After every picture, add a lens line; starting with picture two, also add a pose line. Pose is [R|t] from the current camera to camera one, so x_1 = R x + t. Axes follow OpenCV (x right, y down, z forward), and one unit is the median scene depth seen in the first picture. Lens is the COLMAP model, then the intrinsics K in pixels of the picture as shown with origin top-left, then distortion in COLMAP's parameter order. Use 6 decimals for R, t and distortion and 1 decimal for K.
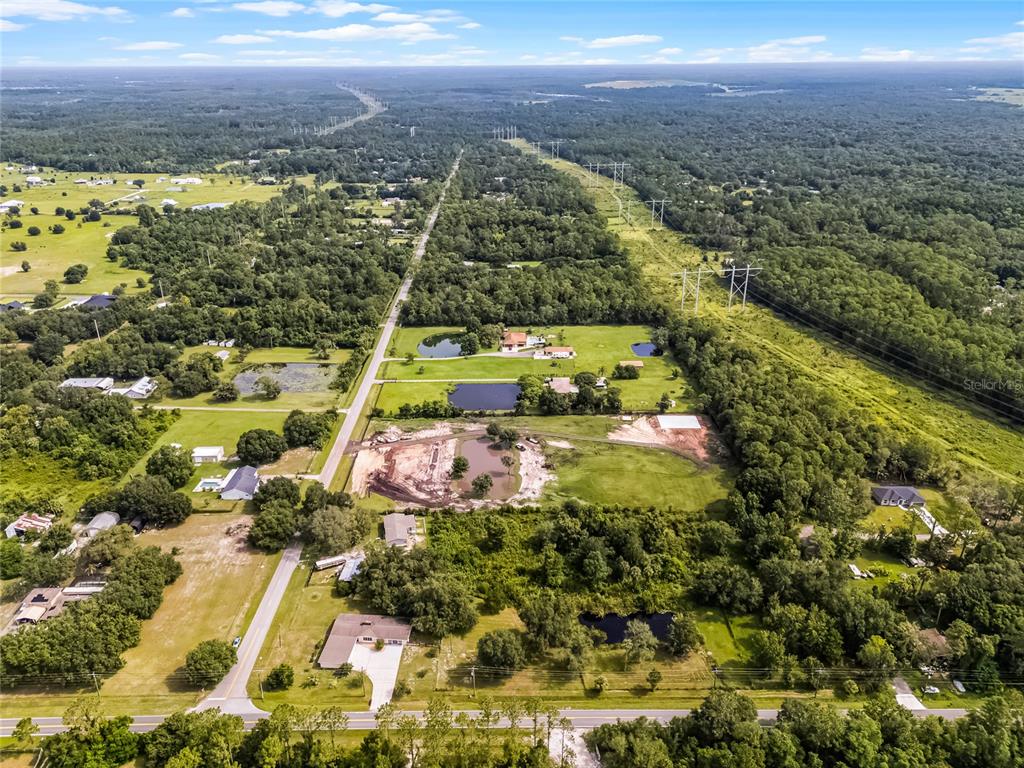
lens RADIAL K [[750.4, 0, 510.4], [0, 750.4, 384.8], [0, 0, 1]] dist [0.079041, -0.075620]
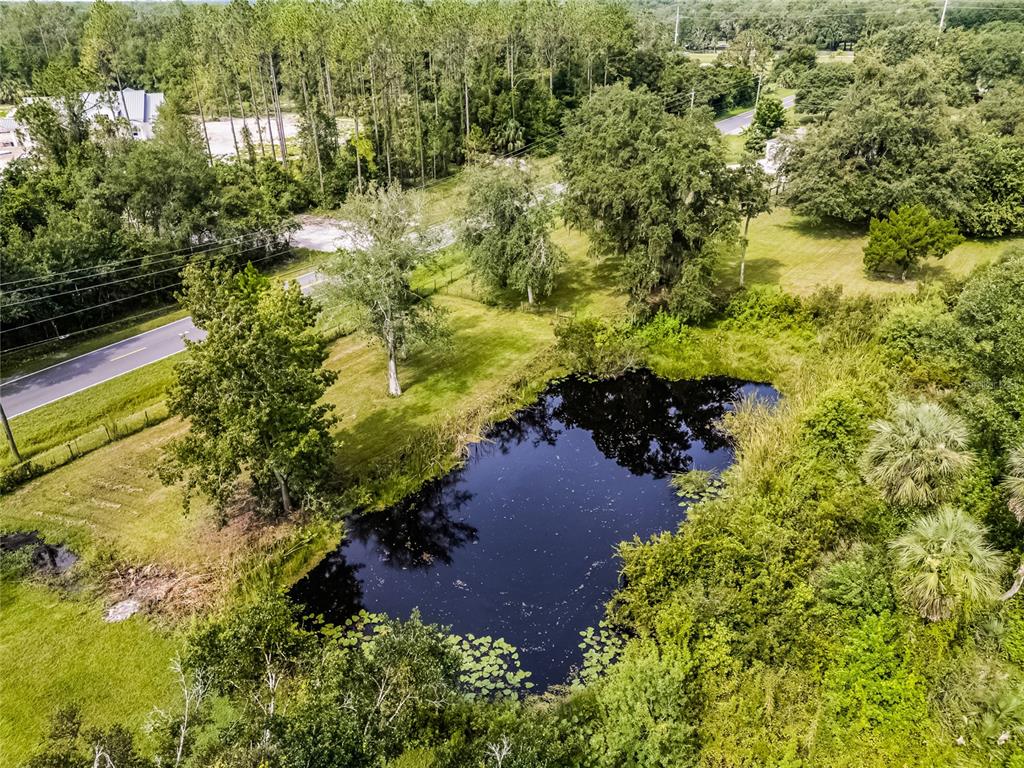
lens RADIAL K [[750.4, 0, 510.4], [0, 750.4, 384.8], [0, 0, 1]] dist [0.079041, -0.075620]
pose [[-0.580600, 0.375017, -0.722679, 0.215061], [-0.313678, 0.716060, 0.623590, 0.138732], [0.751339, 0.588745, -0.298110, 0.743247]]
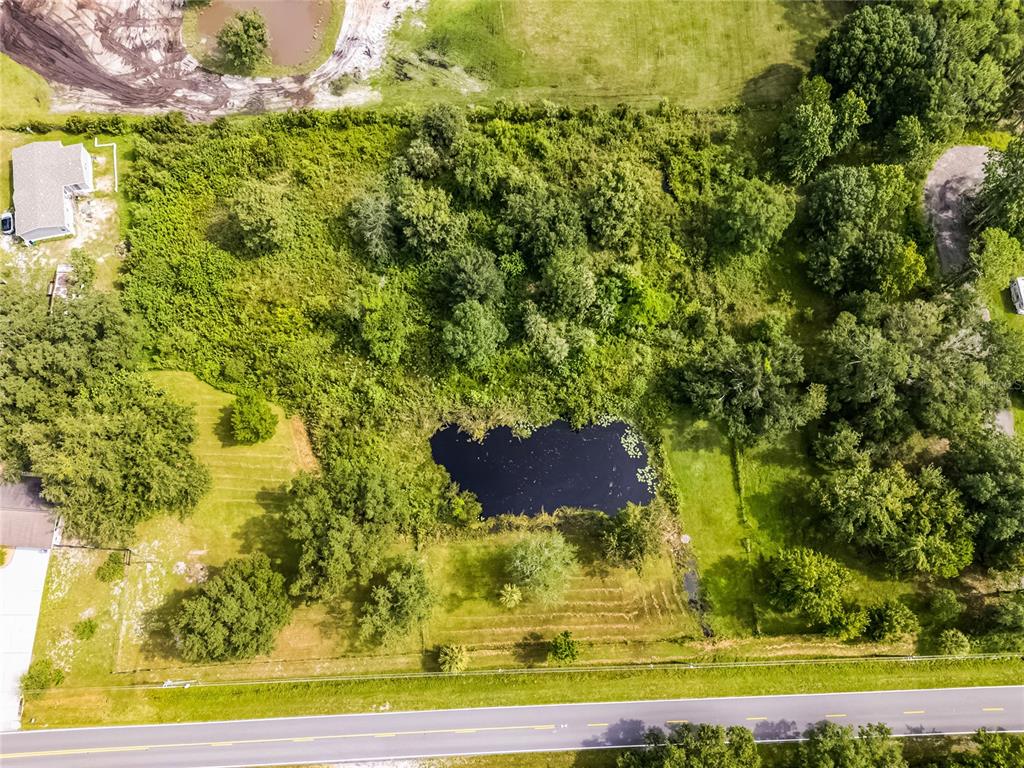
lens RADIAL K [[750.4, 0, 510.4], [0, 750.4, 384.8], [0, 0, 1]] dist [0.079041, -0.075620]
pose [[0.999547, -0.023926, 0.018271, 0.097448], [0.002672, 0.675026, 0.737789, -0.054796], [-0.029986, -0.737406, 0.674784, 0.513164]]
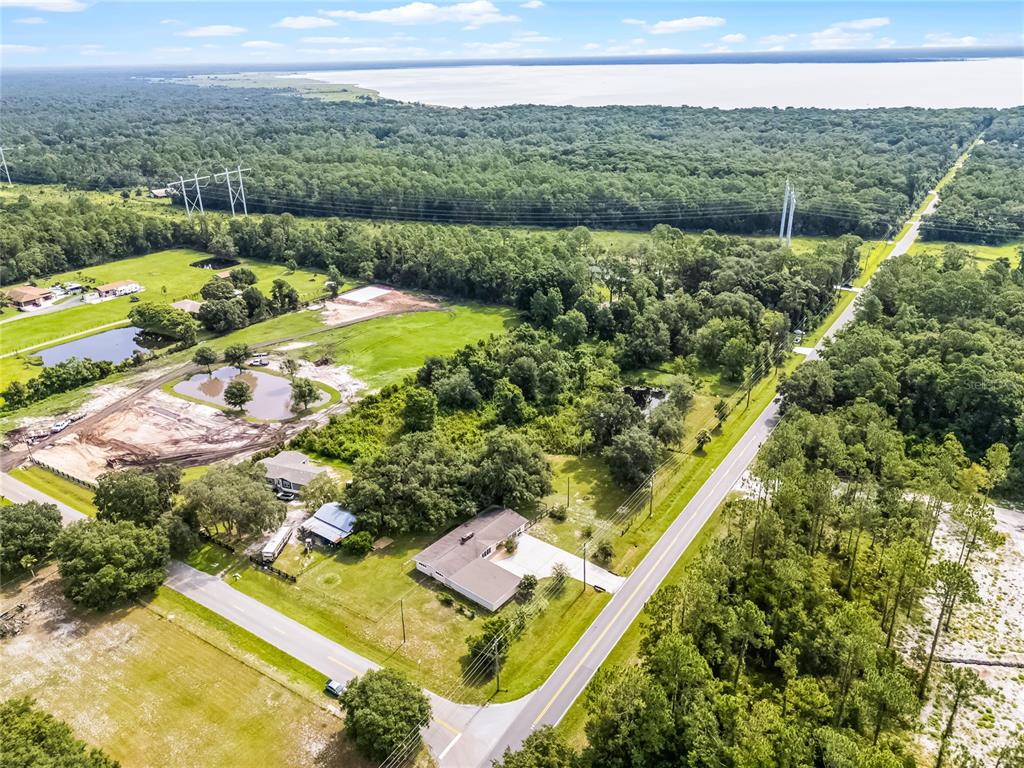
lens RADIAL K [[750.4, 0, 510.4], [0, 750.4, 384.8], [0, 0, 1]] dist [0.079041, -0.075620]
pose [[0.557119, -0.336297, 0.759291, -0.429959], [0.341350, 0.926255, 0.159786, 0.072904], [-0.757033, 0.170164, 0.630829, 0.383087]]
